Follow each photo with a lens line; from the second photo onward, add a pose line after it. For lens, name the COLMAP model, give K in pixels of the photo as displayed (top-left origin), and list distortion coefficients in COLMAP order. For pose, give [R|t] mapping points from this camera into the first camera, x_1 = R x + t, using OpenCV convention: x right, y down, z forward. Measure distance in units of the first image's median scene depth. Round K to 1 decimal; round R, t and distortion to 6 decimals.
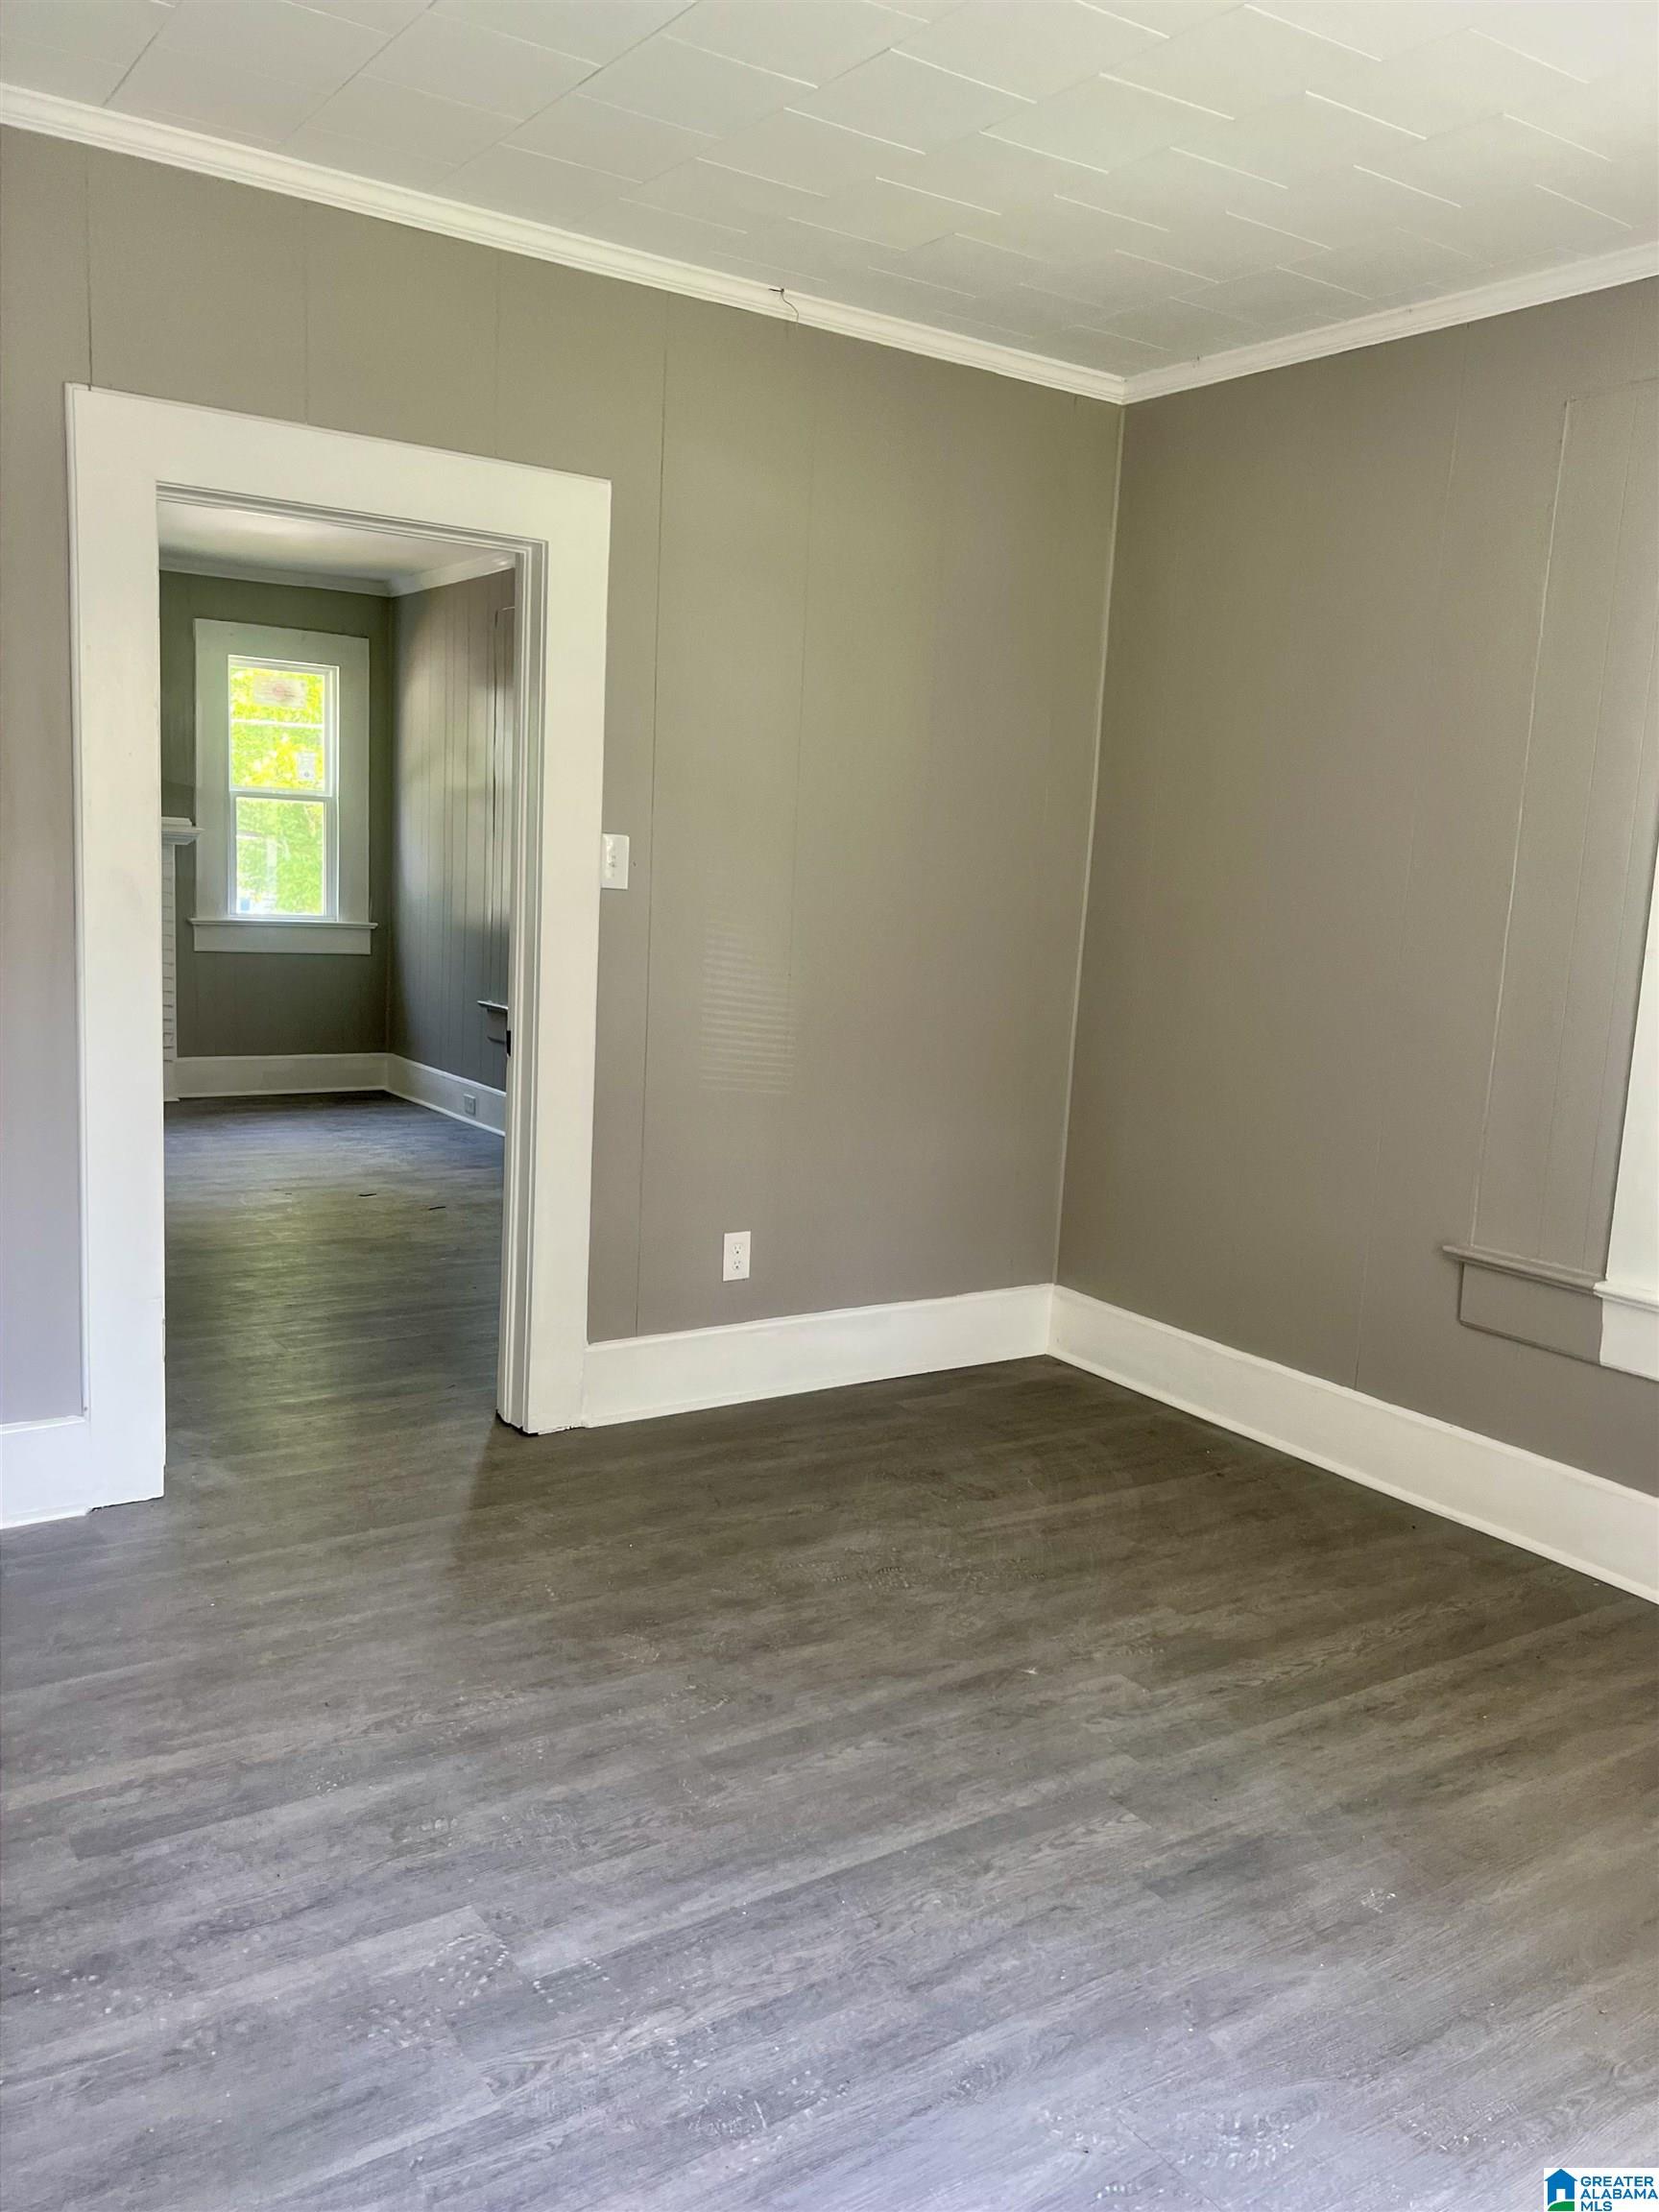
lens RADIAL K [[1722.8, 0, 821.2], [0, 1722.8, 1117.8], [0, 0, 1]] dist [0.022008, -0.005543]
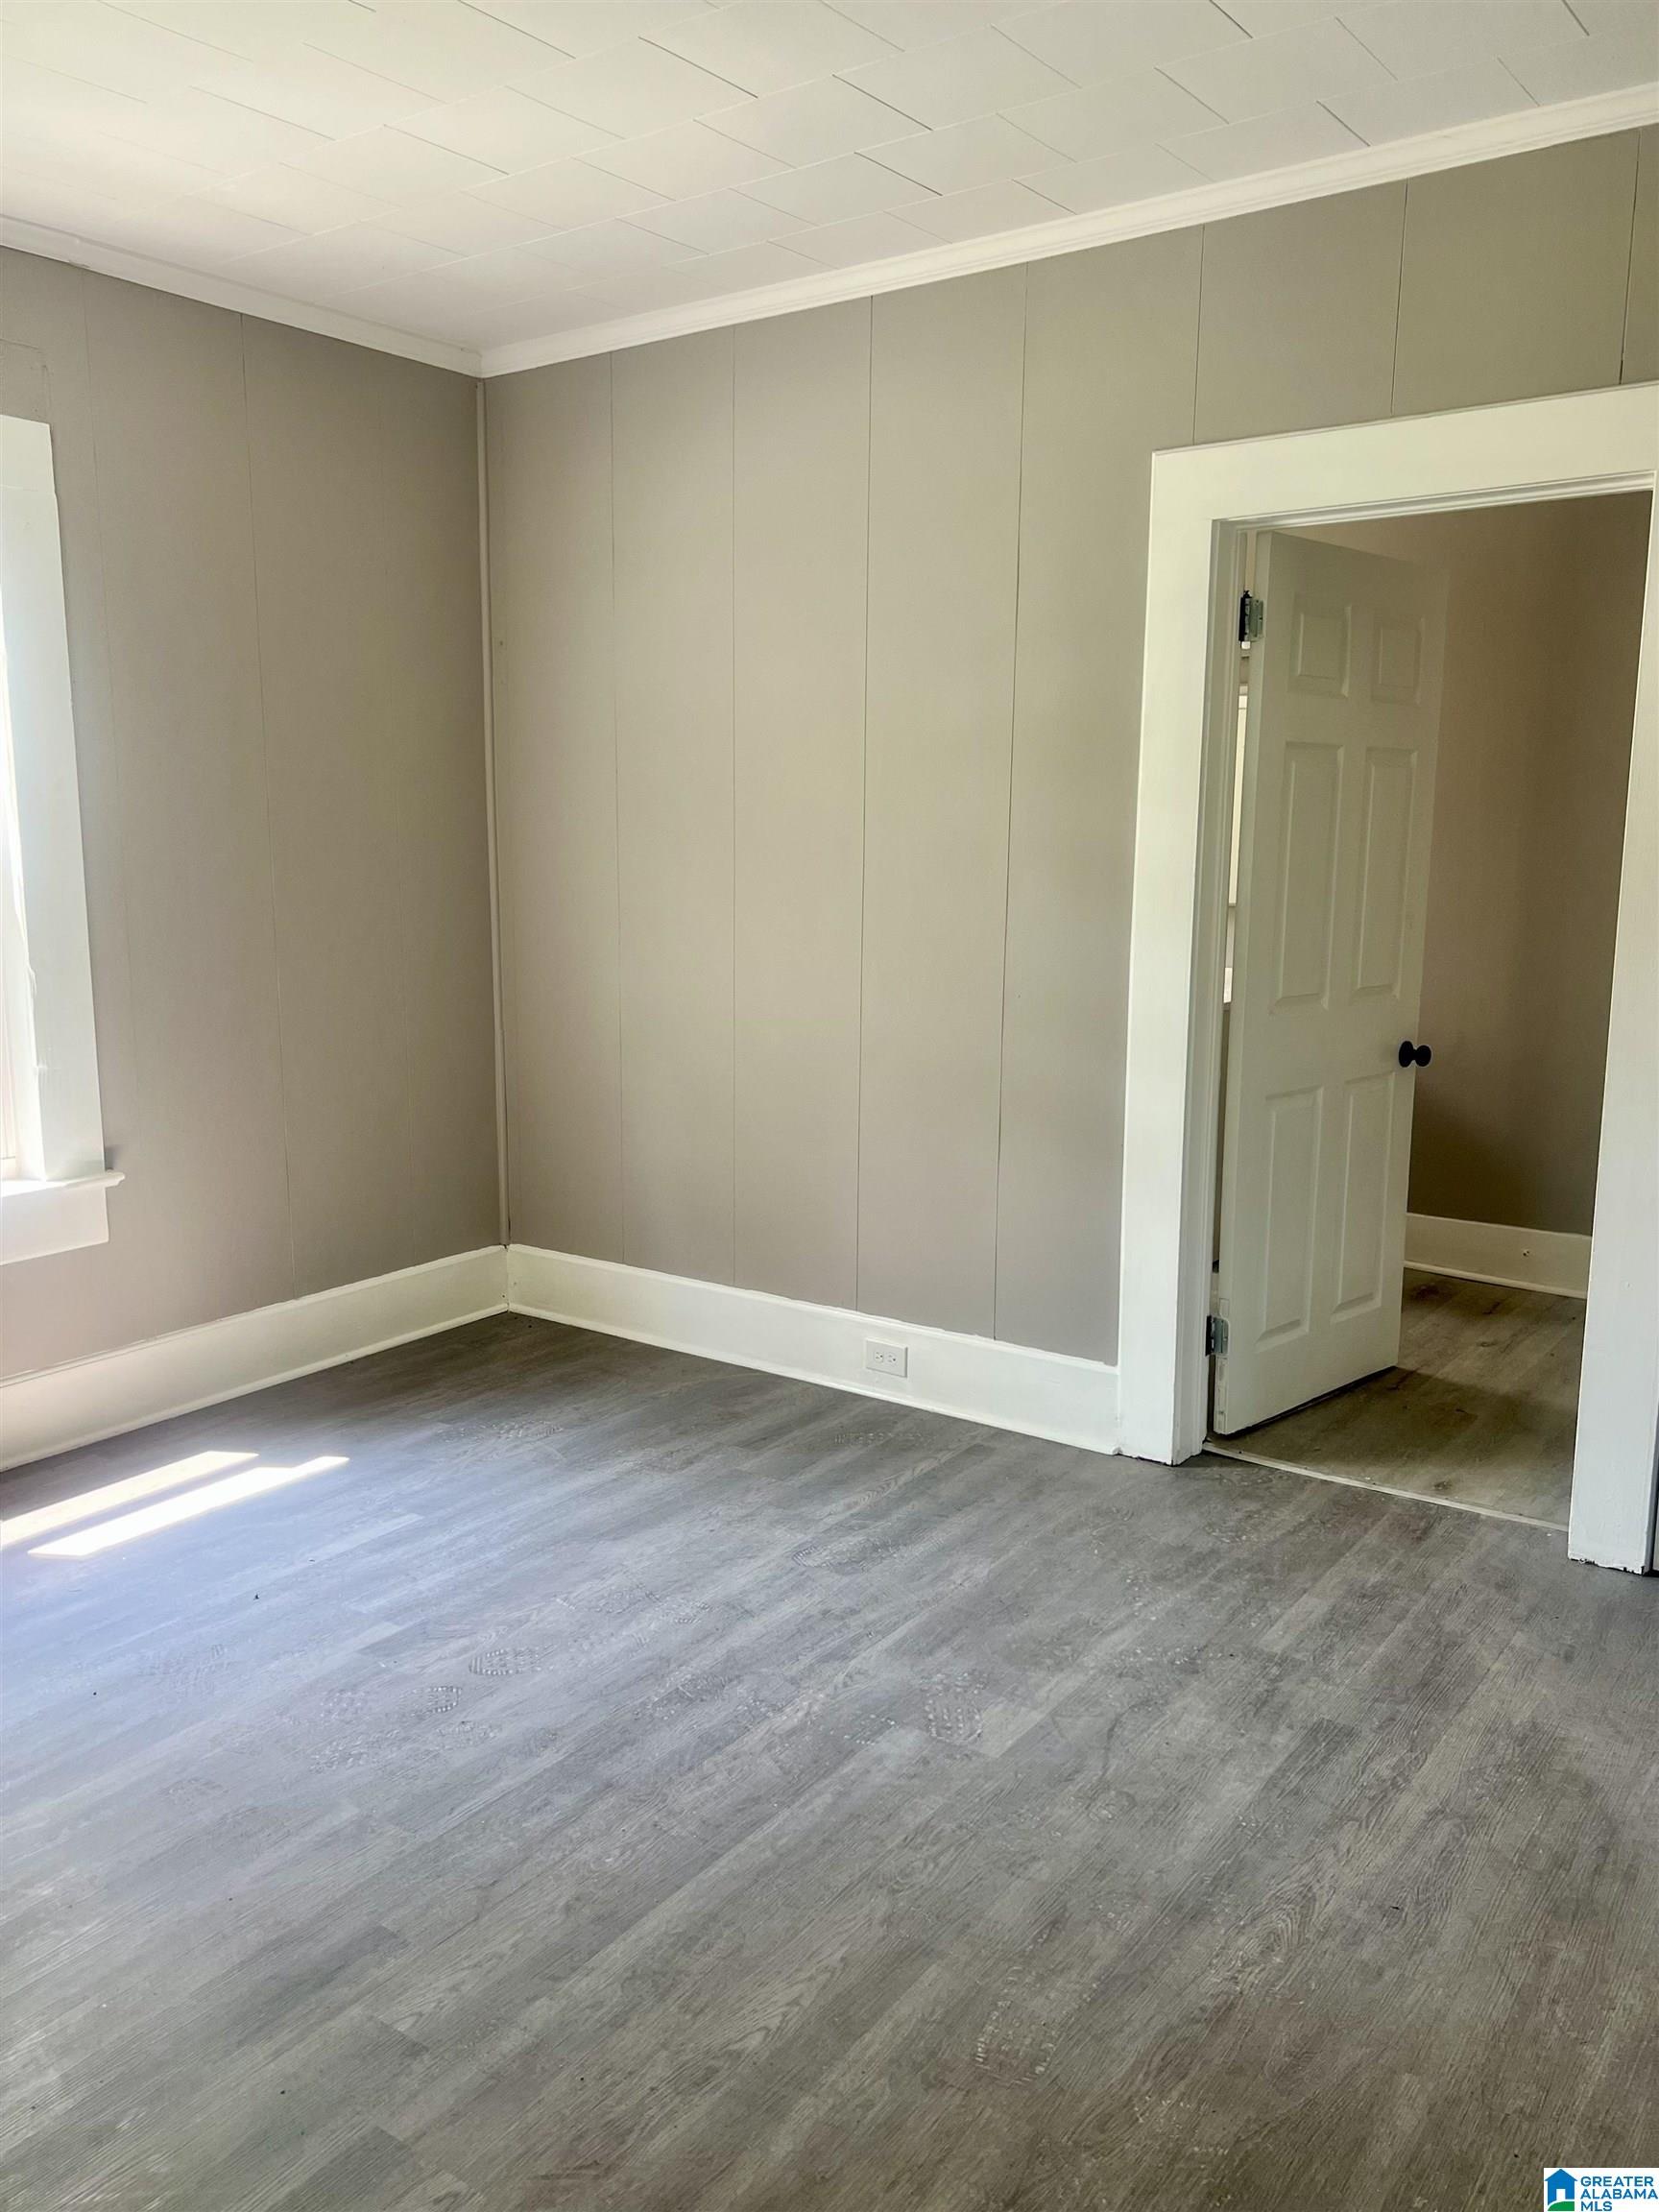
lens RADIAL K [[1722.8, 0, 831.4], [0, 1722.8, 1106.3], [0, 0, 1]] dist [0.022008, -0.005543]
pose [[-0.936485, 0.011172, -0.350530, 0.292745], [-0.095446, 0.953647, 0.285391, -0.273124], [0.337470, 0.300720, -0.892010, 1.792155]]
